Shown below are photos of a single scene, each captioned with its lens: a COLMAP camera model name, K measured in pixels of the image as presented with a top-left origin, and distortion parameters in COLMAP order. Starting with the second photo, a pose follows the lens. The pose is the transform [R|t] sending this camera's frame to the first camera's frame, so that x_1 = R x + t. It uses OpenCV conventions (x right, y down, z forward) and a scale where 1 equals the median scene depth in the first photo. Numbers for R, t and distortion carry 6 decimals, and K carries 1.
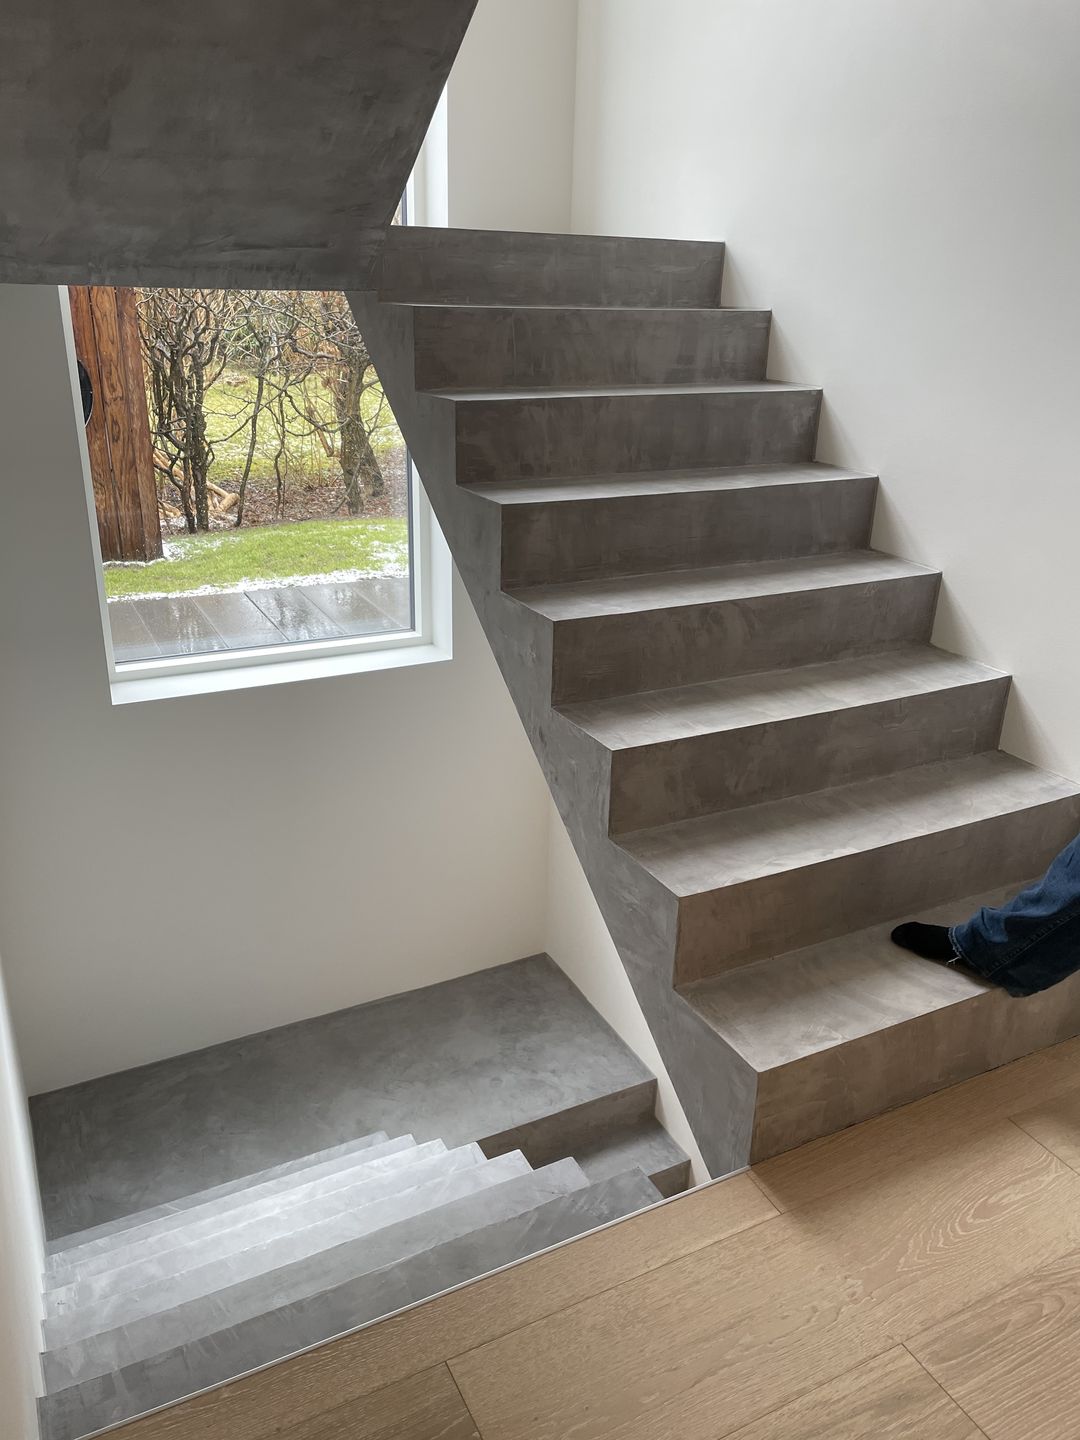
lens RADIAL K [[1088.3, 0, 540.0], [0, 1088.3, 720.0], [0, 0, 1]] dist [0.100826, -0.144654]
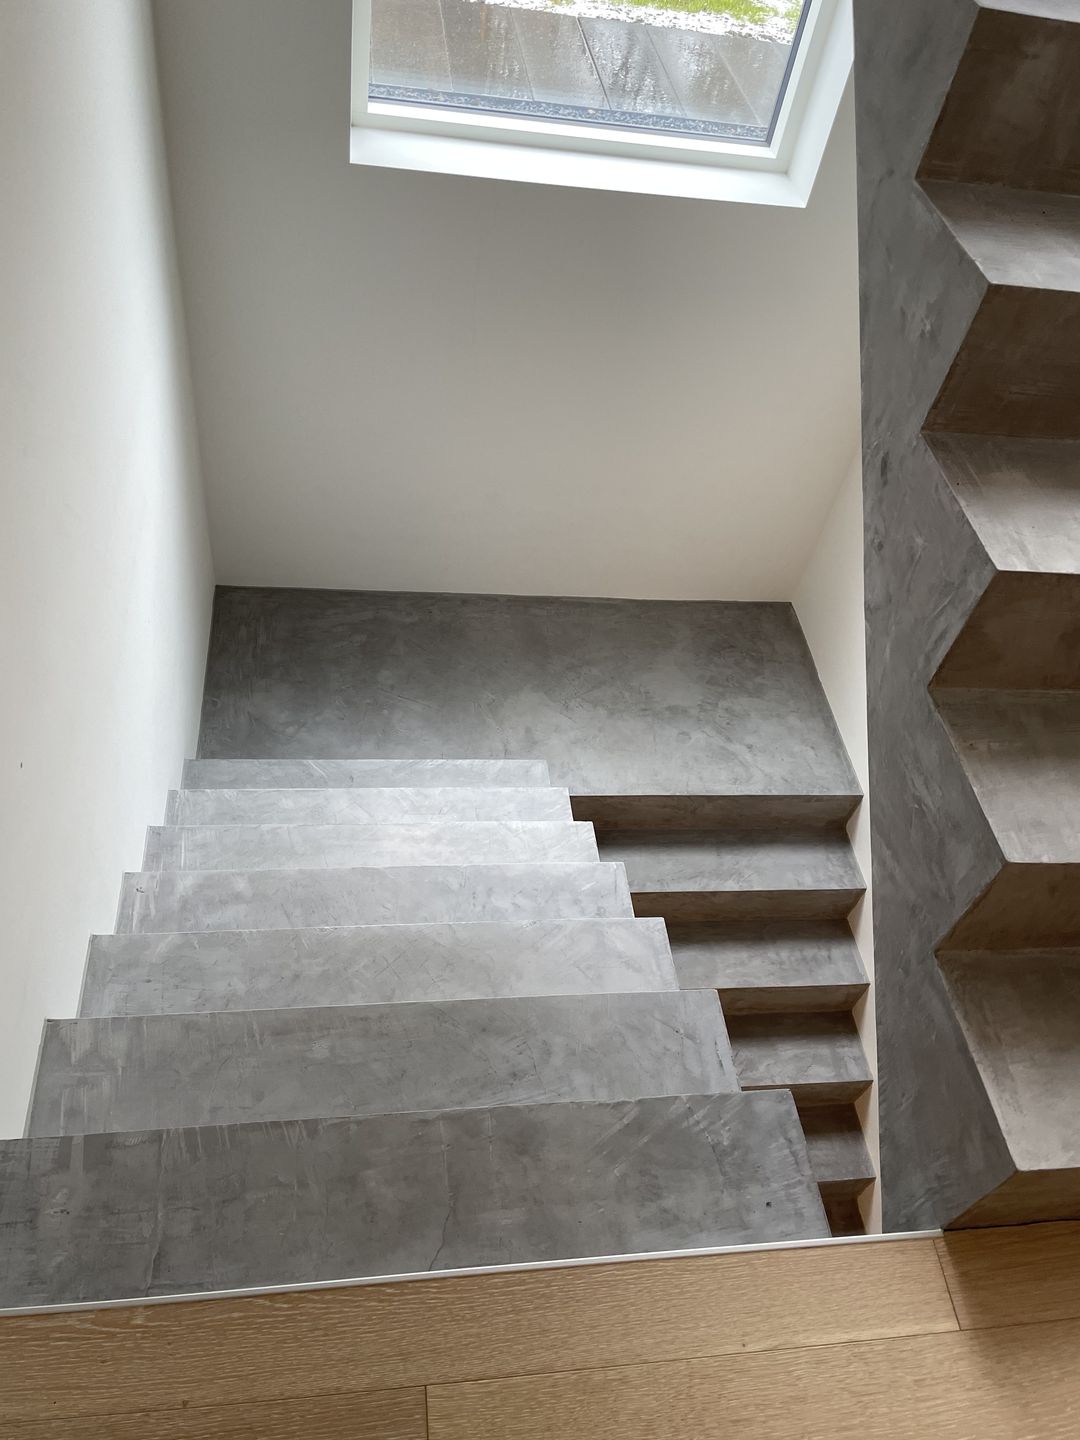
lens RADIAL K [[1088.3, 0, 540.0], [0, 1088.3, 720.0], [0, 0, 1]] dist [0.100826, -0.144654]
pose [[0.928496, 0.339062, -0.151432, -0.031700], [-0.241677, 0.861368, 0.446809, -0.080753], [0.281935, -0.378263, 0.881720, 0.321284]]
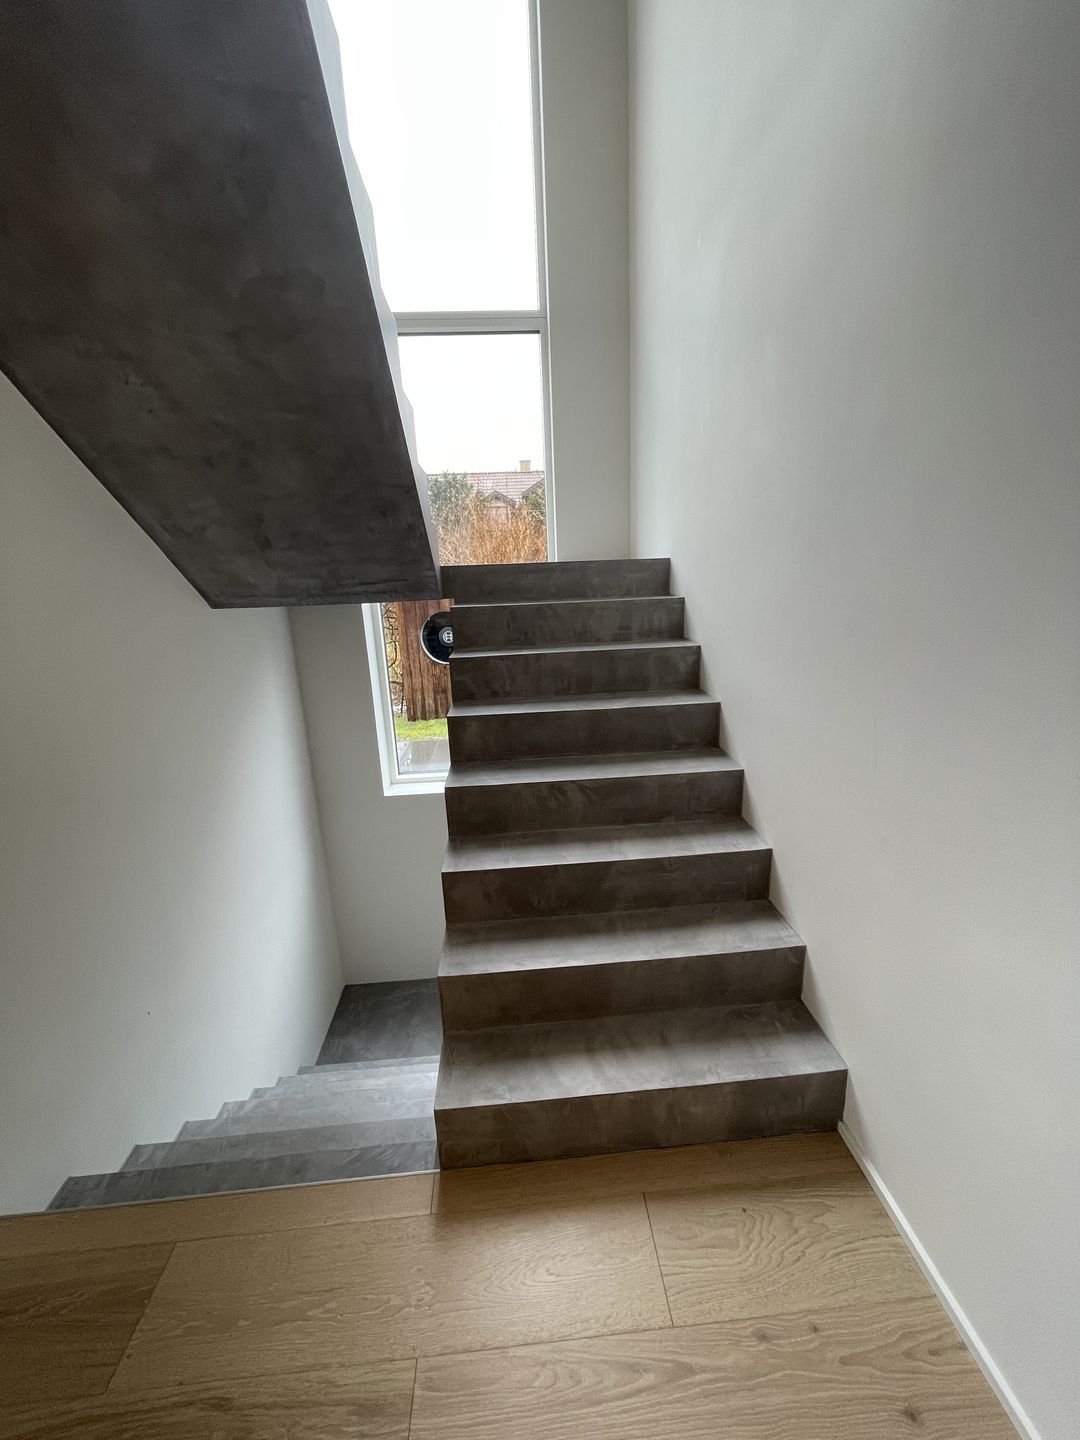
lens RADIAL K [[576.5, 0, 542.2], [0, 576.5, 733.9], [0, 0, 1]] dist [-0.001790, 0.000012]
pose [[0.917279, 0.047561, -0.395396, 0.429373], [-0.088814, 0.992269, -0.086683, -0.092794], [0.388216, 0.114629, 0.914411, 0.193565]]
